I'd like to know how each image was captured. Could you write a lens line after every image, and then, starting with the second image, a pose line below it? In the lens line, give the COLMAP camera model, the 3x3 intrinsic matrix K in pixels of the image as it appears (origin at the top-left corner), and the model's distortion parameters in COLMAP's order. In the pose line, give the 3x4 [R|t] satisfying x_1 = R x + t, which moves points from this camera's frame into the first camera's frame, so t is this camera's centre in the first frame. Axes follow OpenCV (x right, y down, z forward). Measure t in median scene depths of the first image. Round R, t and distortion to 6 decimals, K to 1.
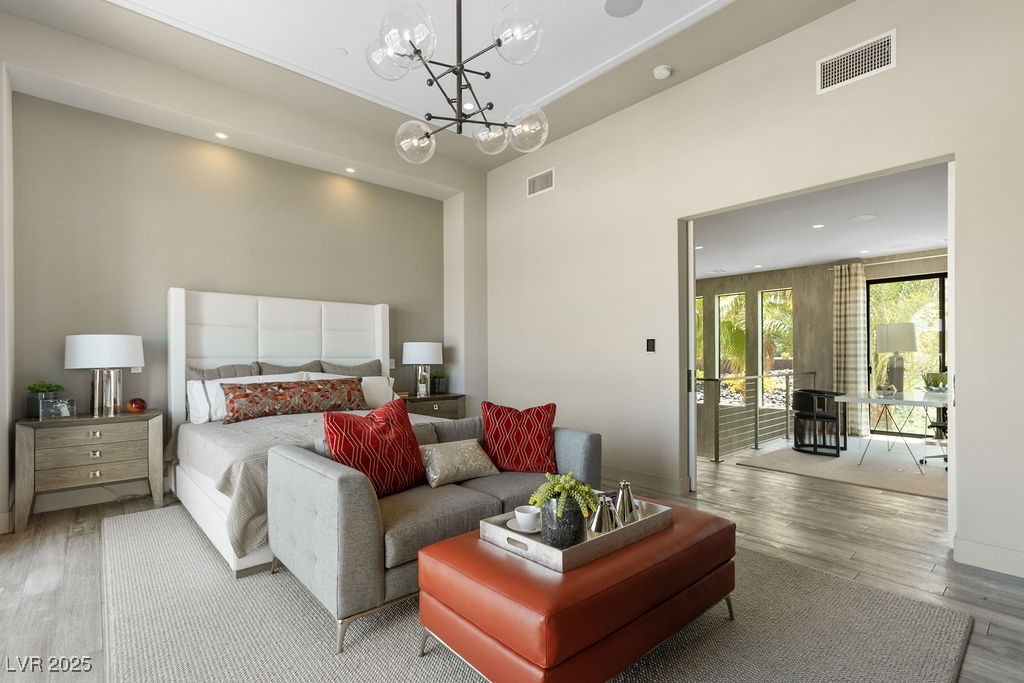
lens RADIAL K [[481.3, 0, 520.4], [0, 481.3, 362.0], [0, 0, 1]] dist [0.000559, 0.000303]
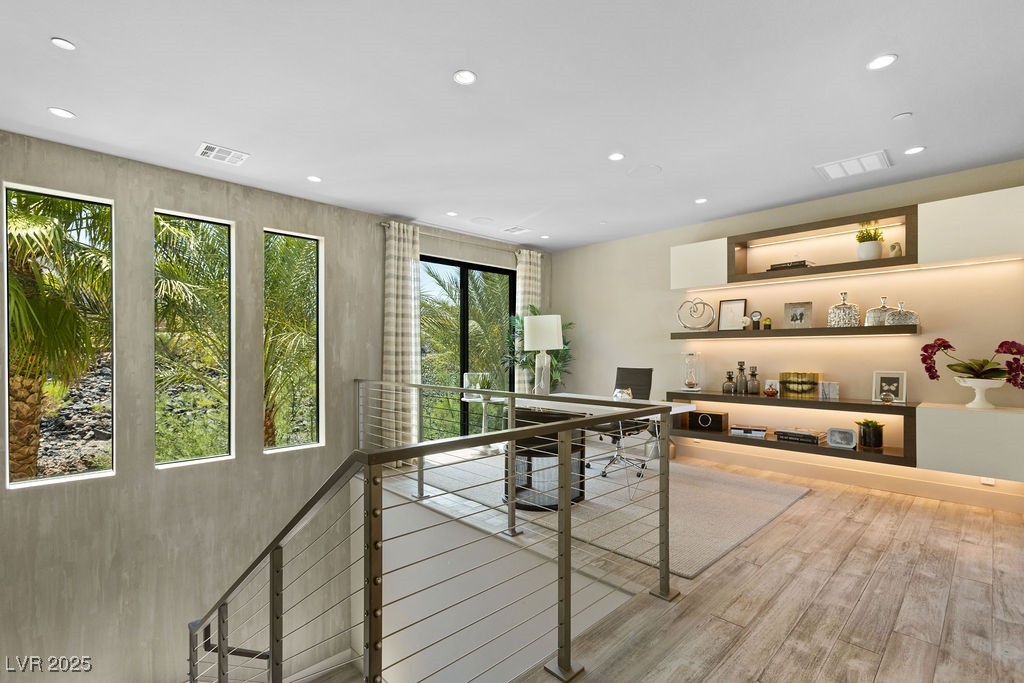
lens RADIAL K [[457.8, 0, 509.7], [0, 457.8, 348.1], [0, 0, 1]] dist [0.000202, 0.000169]
pose [[-0.041970, 0.010604, 0.999063, 0.004598], [0.014432, 0.999846, -0.010006, -0.012014], [-0.999015, 0.013998, -0.042116, 0.872088]]
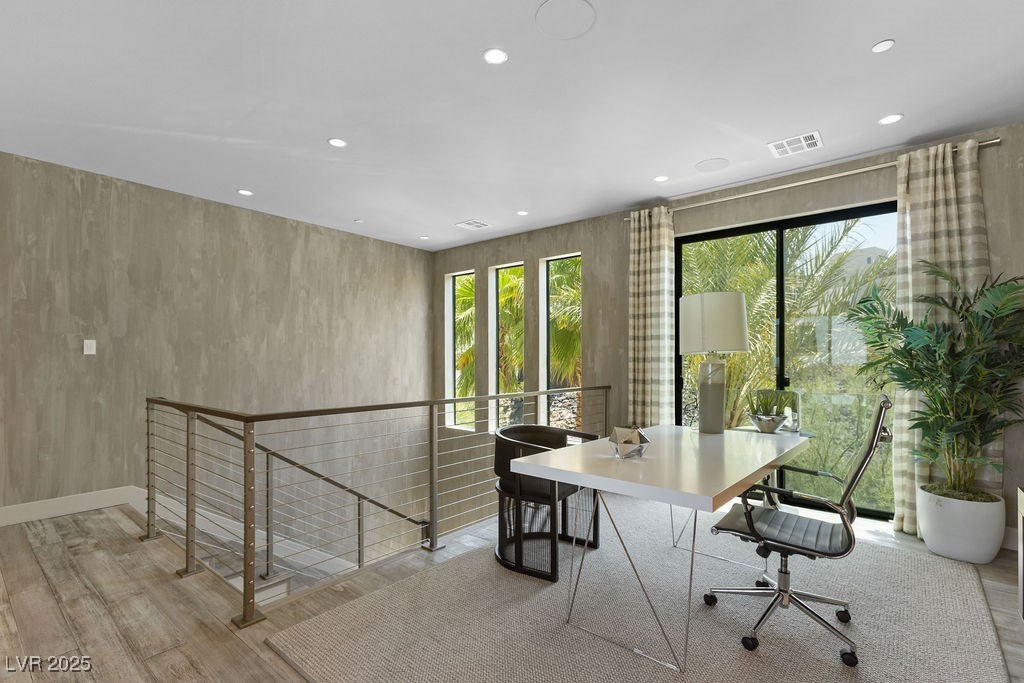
lens RADIAL K [[480.5, 0, 537.4], [0, 480.5, 362.1], [0, 0, 1]] dist [0.000519, -0.000238]
pose [[0.984842, 0.001562, 0.173446, 0.436872], [0.000073, 0.999956, -0.009422, -0.004580], [-0.173453, 0.009291, 0.984798, 0.429094]]
